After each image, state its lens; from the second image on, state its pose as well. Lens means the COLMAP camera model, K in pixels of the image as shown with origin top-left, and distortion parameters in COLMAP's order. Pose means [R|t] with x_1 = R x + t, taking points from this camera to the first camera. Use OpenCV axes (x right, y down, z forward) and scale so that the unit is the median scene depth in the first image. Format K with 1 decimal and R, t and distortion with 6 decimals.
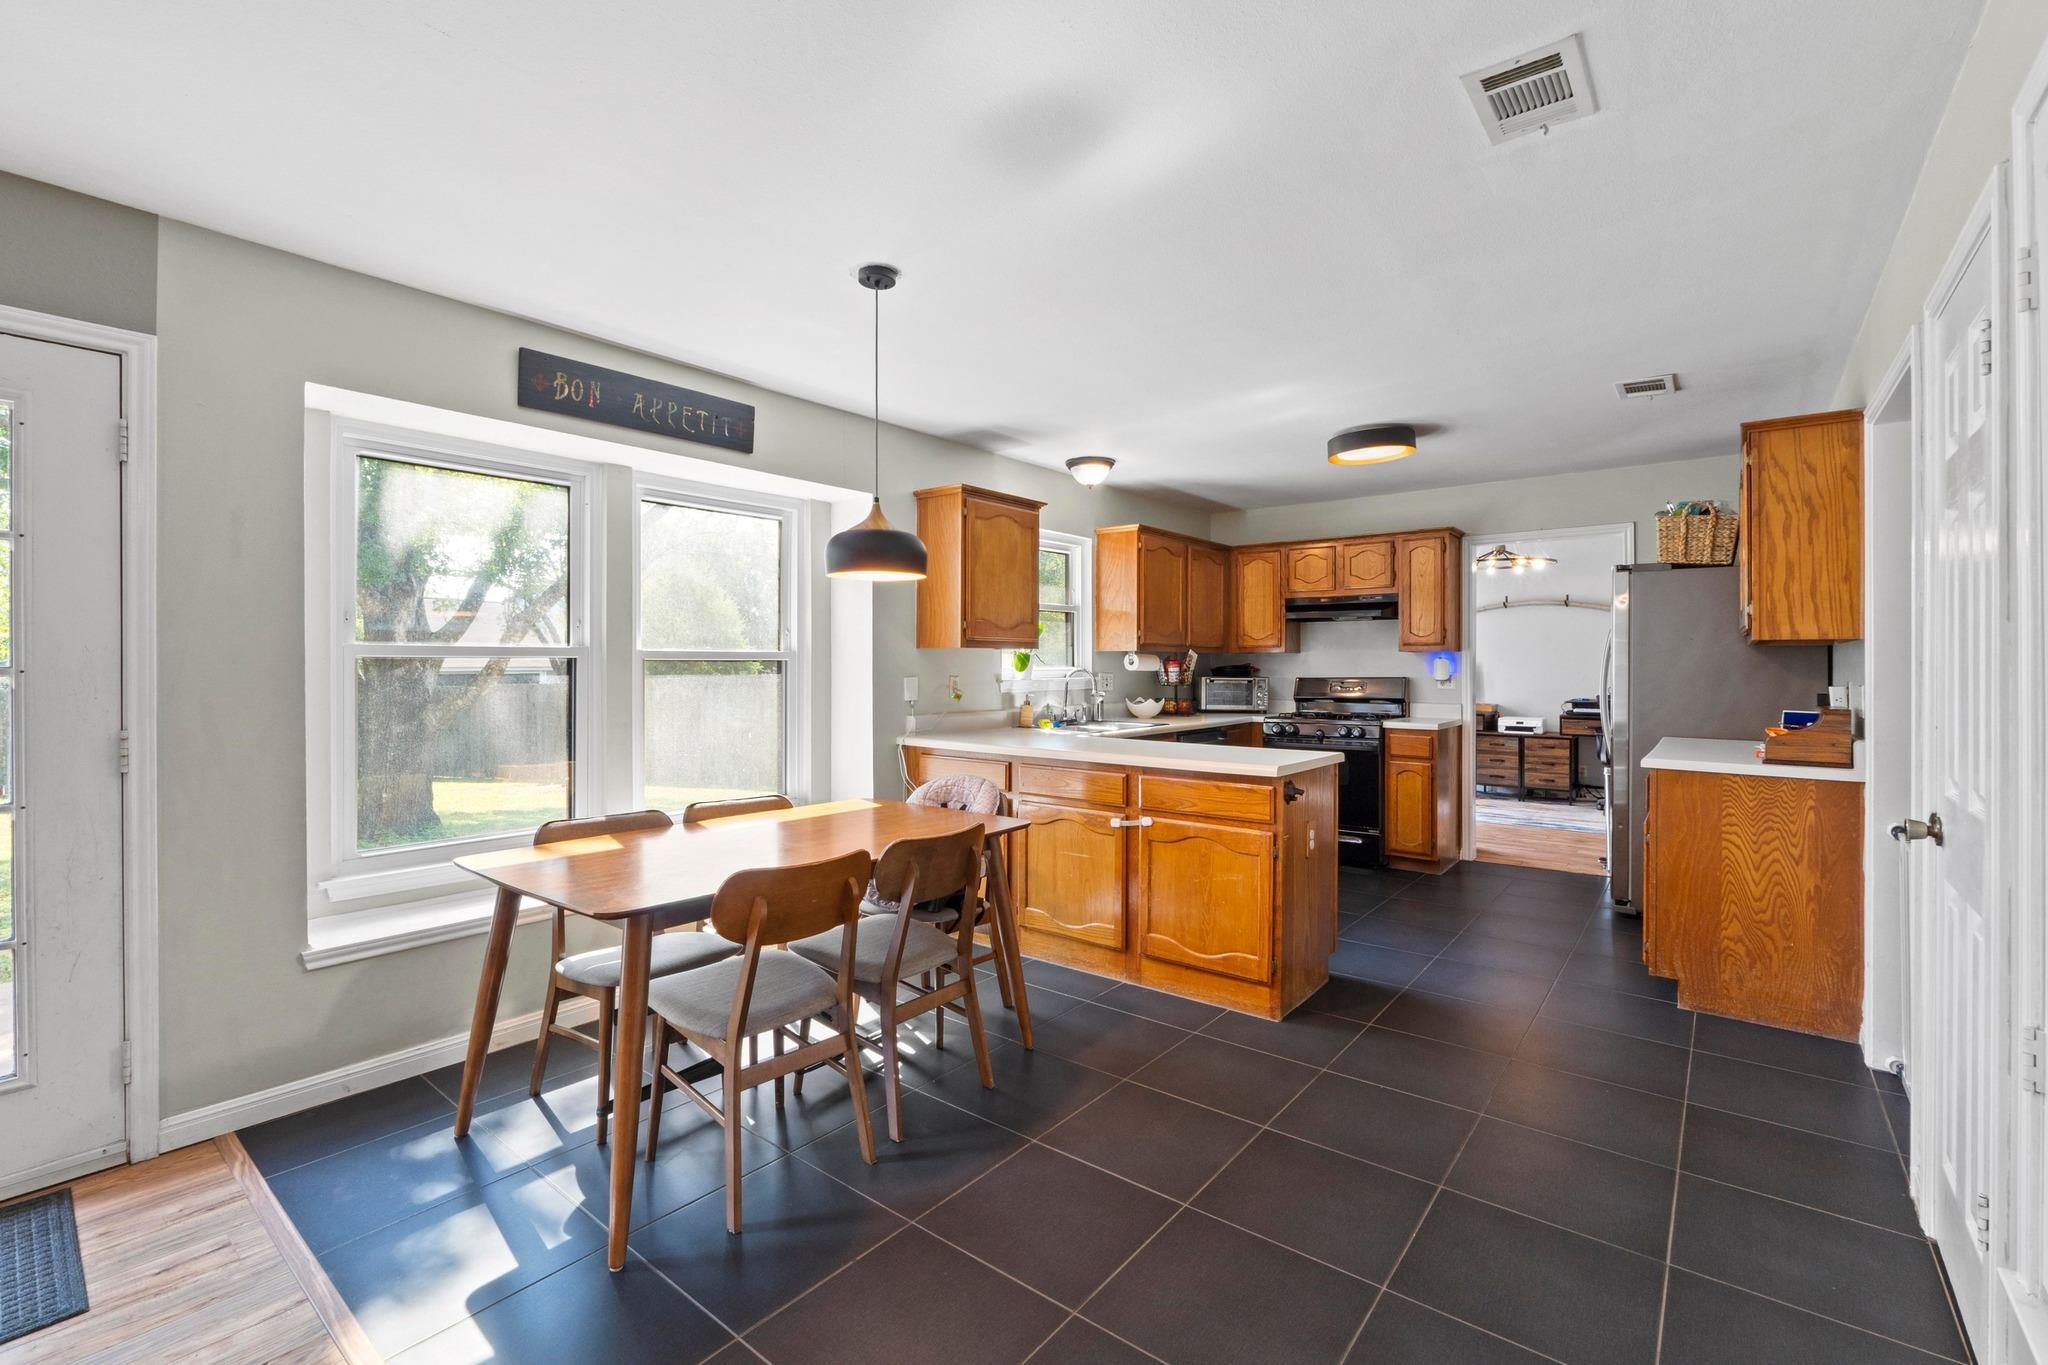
lens RADIAL K [[890.1, 0, 1028.3], [0, 890.1, 660.6], [0, 0, 1]] dist [-0.005528, -0.000181]
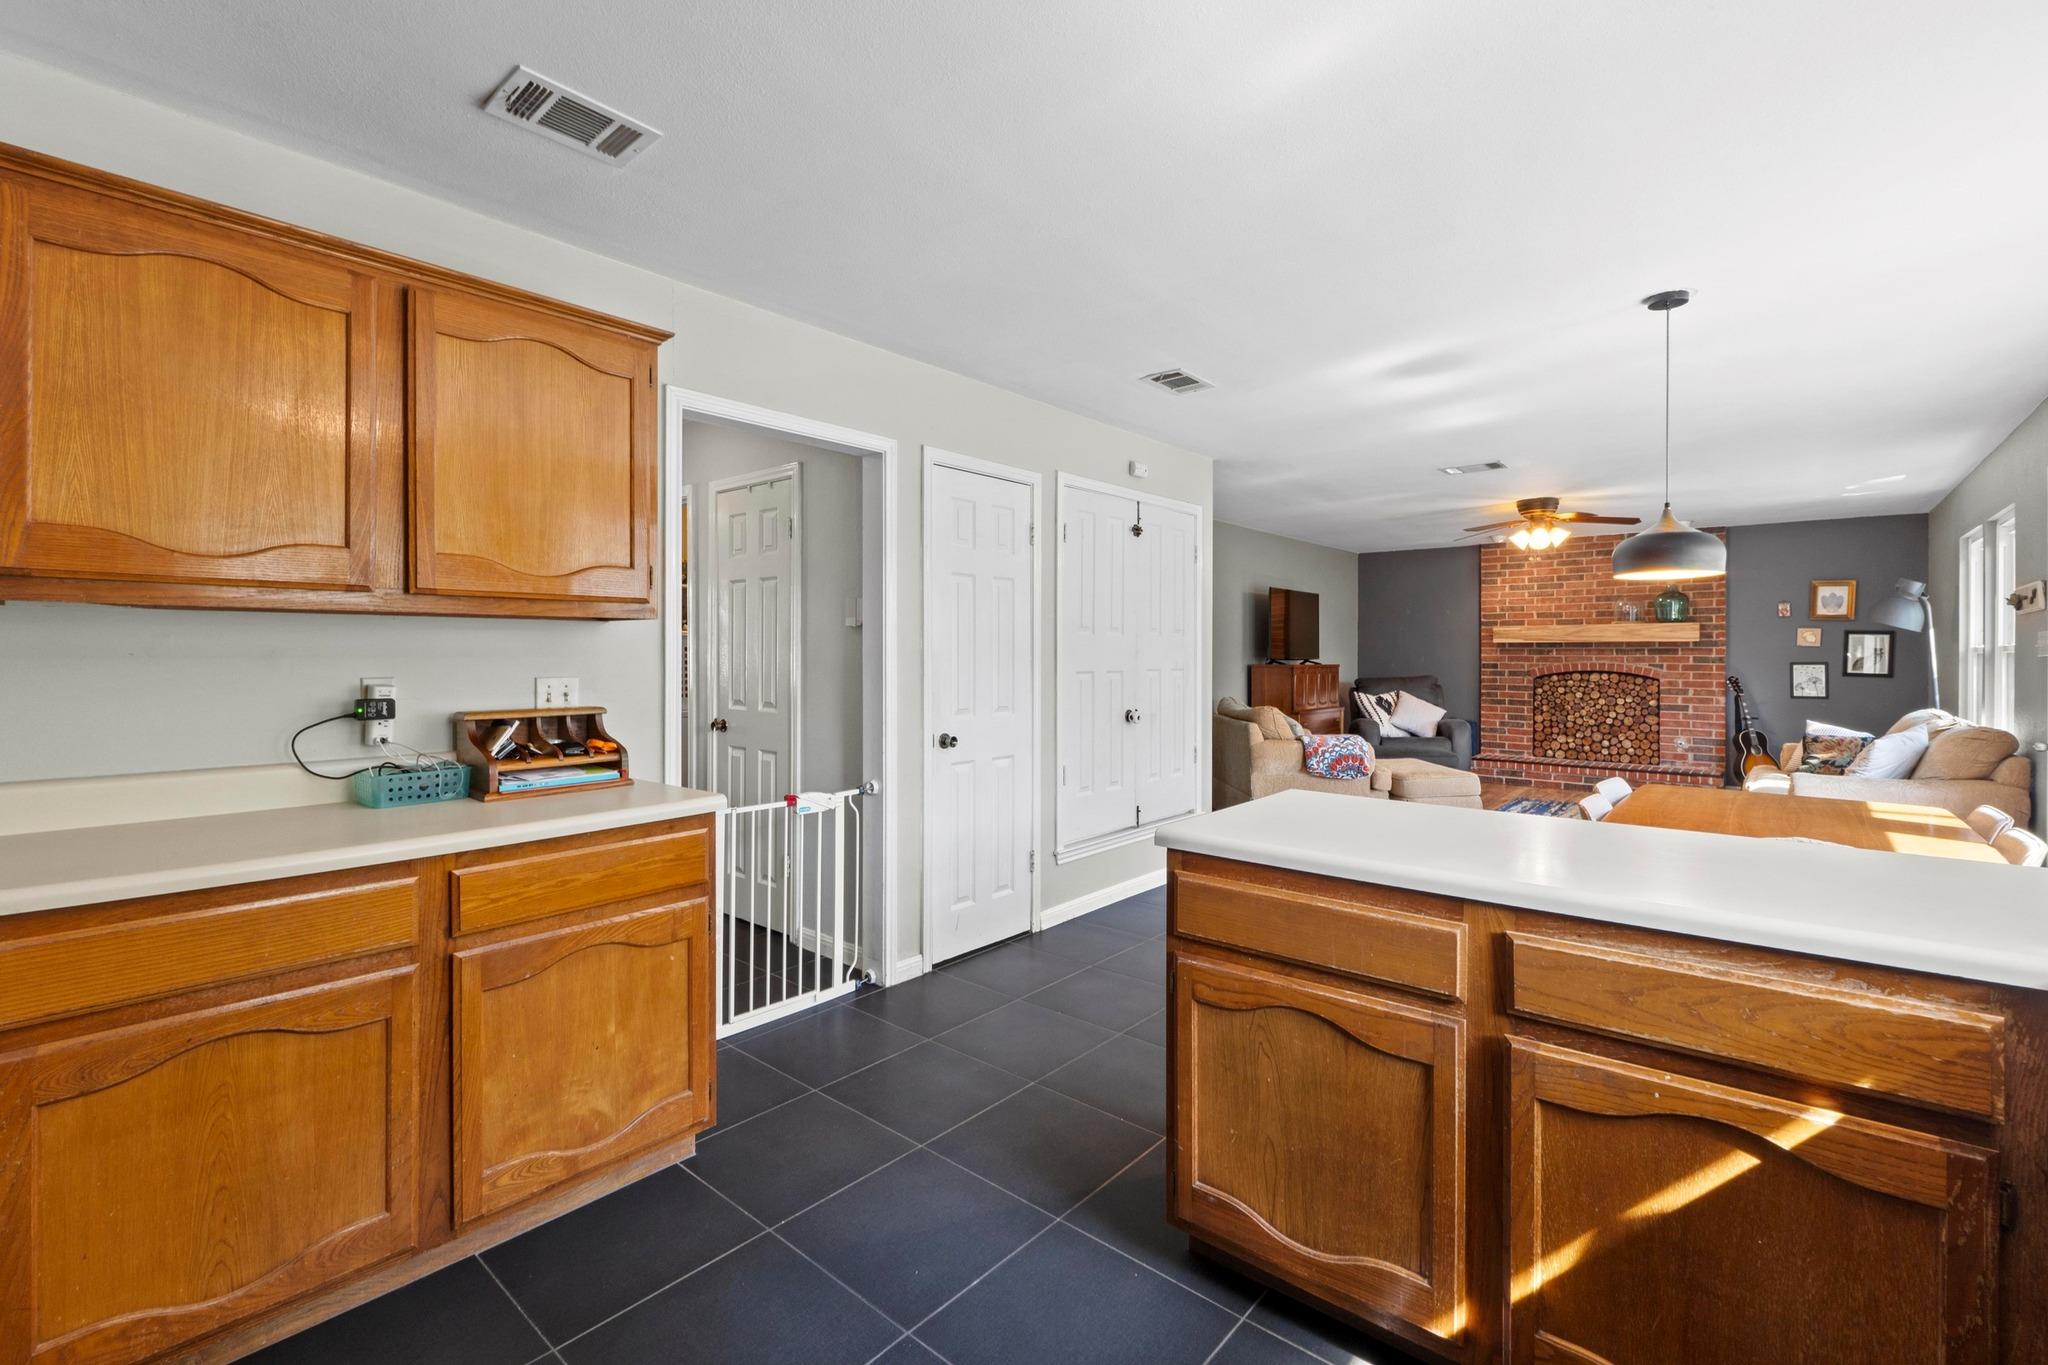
lens RADIAL K [[884.8, 0, 1023.8], [0, 884.8, 643.2], [0, 0, 1]] dist [-0.005147, -0.000338]
pose [[-0.999236, -0.004530, 0.038821, 0.268333], [-0.005005, 0.999914, -0.012135, 0.002016], [-0.038763, -0.012320, -0.999172, 0.985934]]
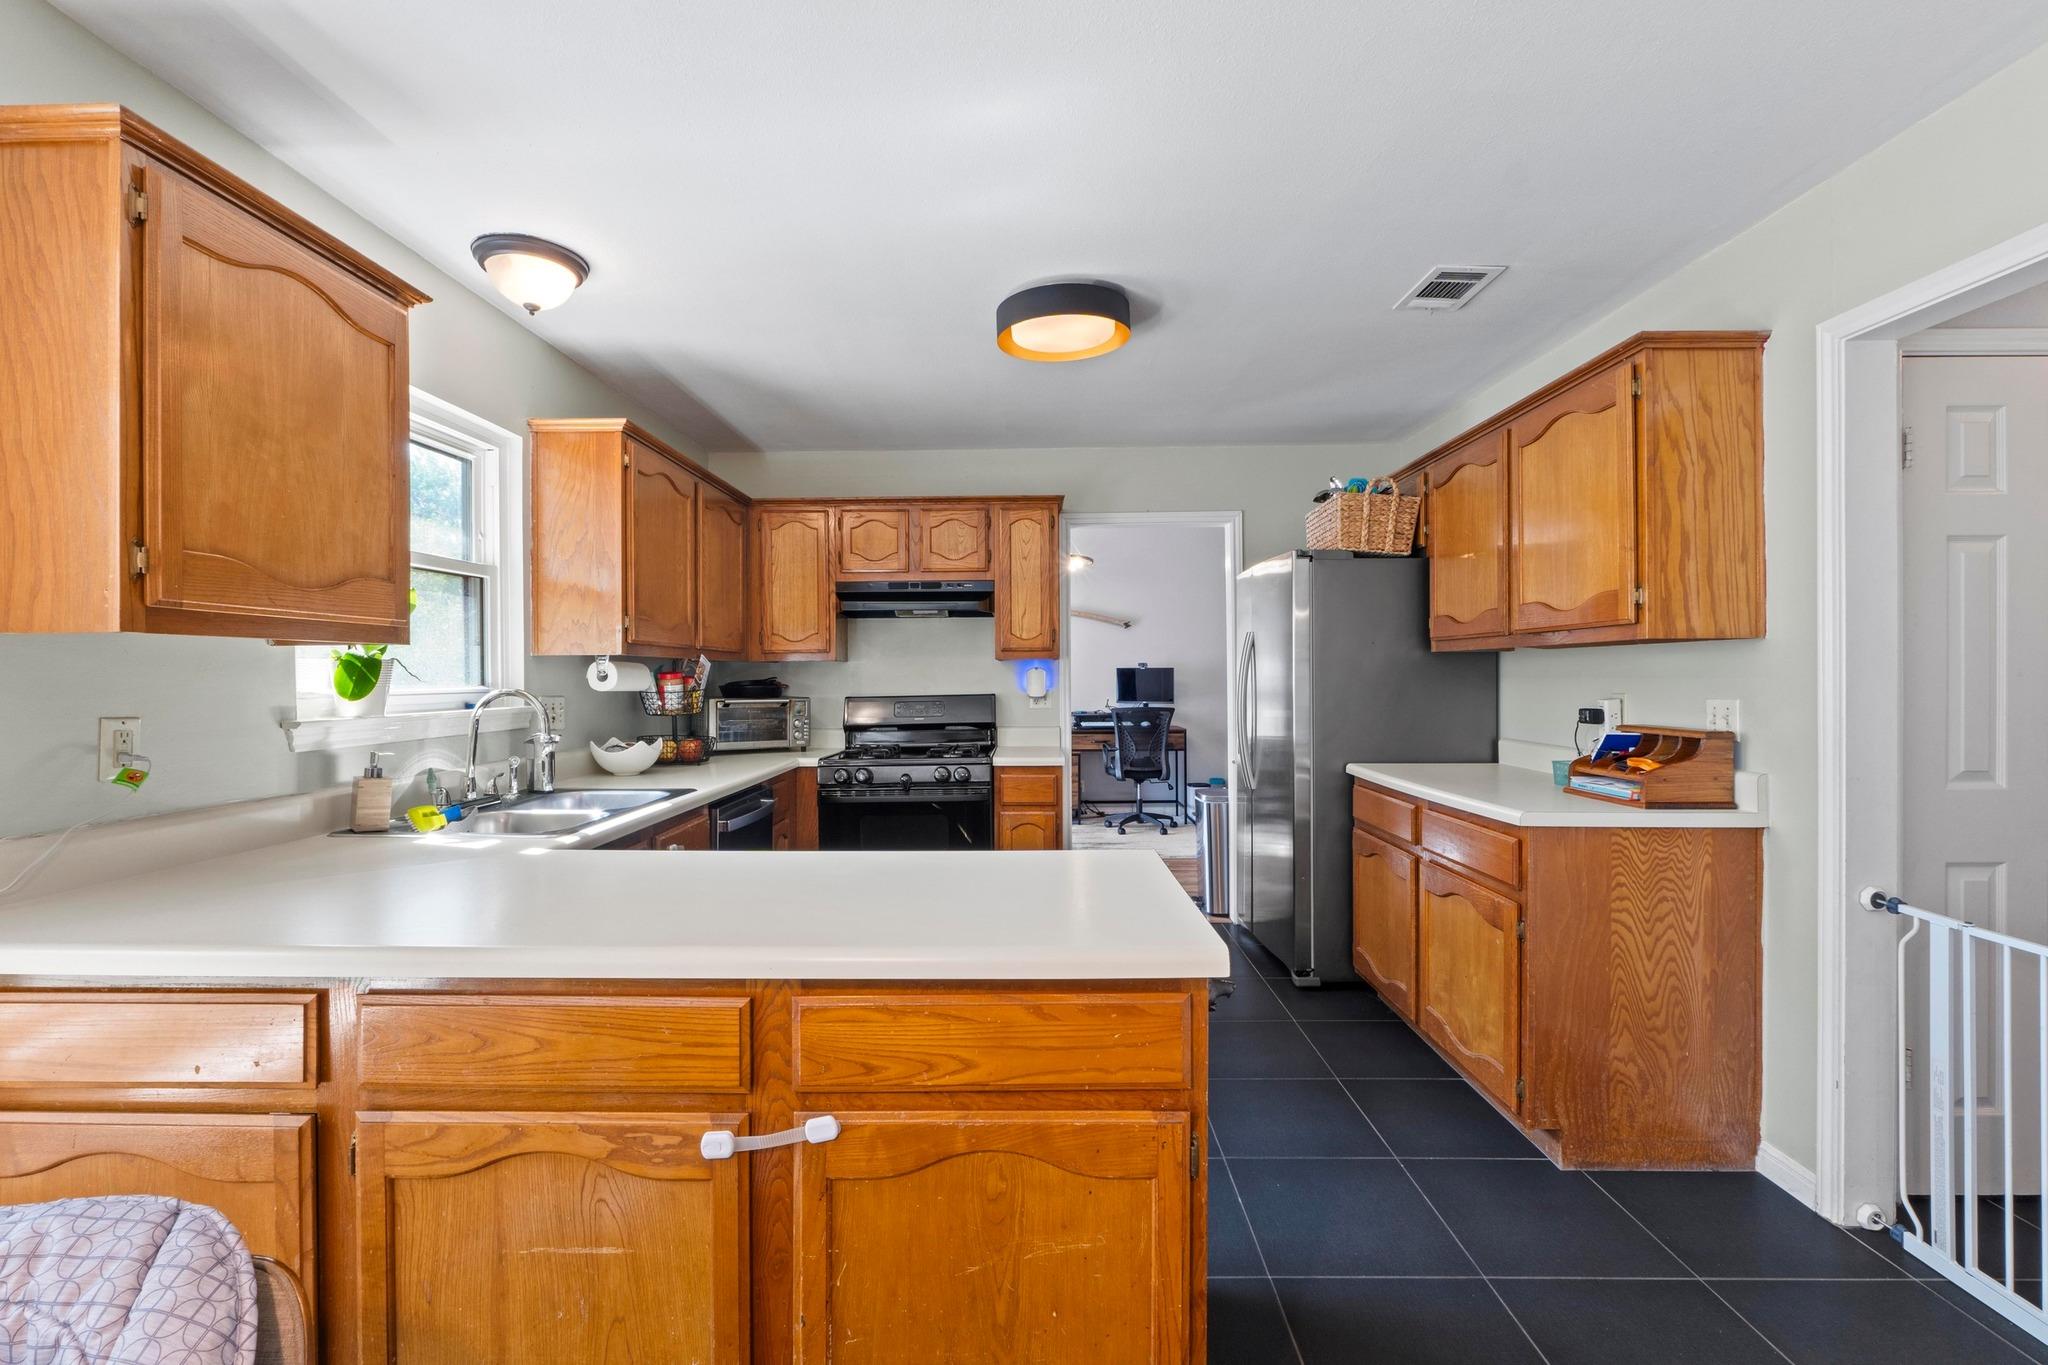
lens RADIAL K [[869.6, 0, 1015.5], [0, 869.6, 677.2], [0, 0, 1]] dist [-0.005500, -0.000191]
pose [[0.795560, -0.006393, 0.605841, -0.007181], [0.004754, 0.999979, 0.004309, 0.001493], [-0.605856, -0.000548, 0.795574, 0.427251]]
